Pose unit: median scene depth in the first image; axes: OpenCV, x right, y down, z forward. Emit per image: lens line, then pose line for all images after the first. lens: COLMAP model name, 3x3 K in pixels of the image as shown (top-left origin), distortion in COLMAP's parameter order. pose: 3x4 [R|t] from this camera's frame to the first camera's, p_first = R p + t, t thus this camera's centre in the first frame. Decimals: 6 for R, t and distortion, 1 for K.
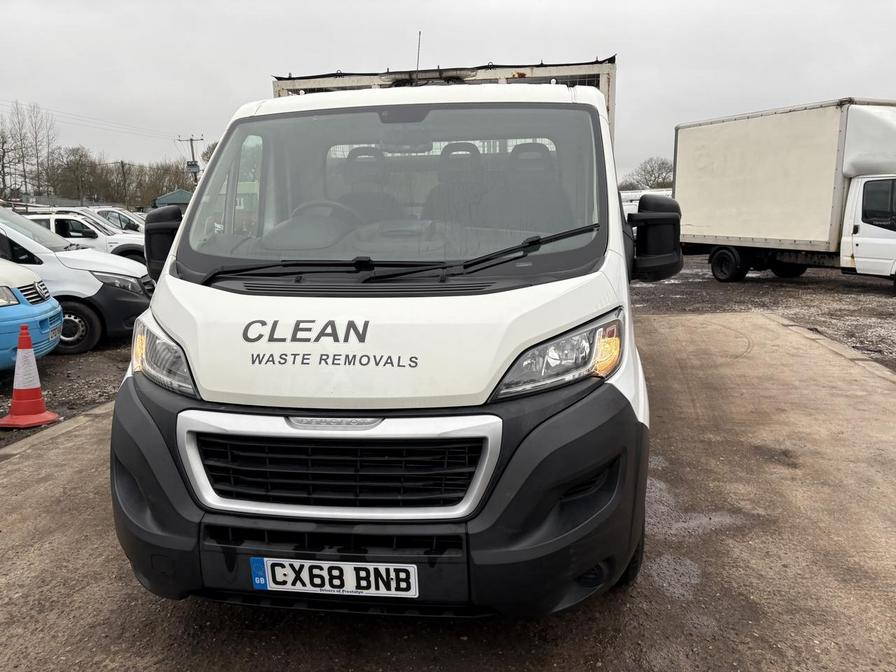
lens RADIAL K [[638.0, 0, 455.5], [0, 638.0, 336.4], [0, 0, 1]] dist [0.003809, 0.003528]
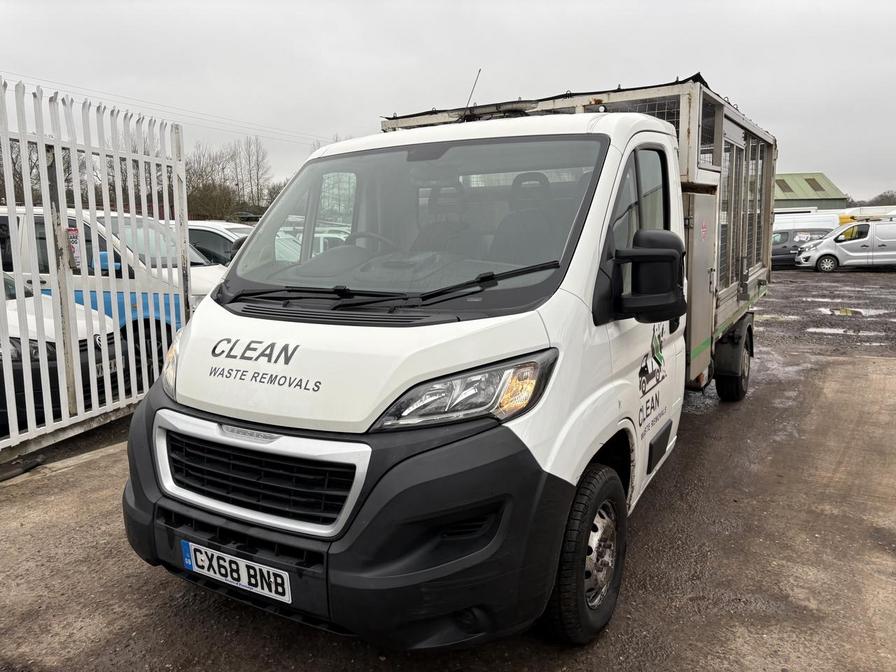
lens RADIAL K [[638.0, 0, 455.5], [0, 638.0, 336.4], [0, 0, 1]] dist [0.003809, 0.003528]
pose [[0.931514, 0.063237, -0.358166, 0.534177], [-0.073899, 0.997135, -0.016145, -0.044125], [0.356119, 0.041508, 0.933518, 0.066606]]
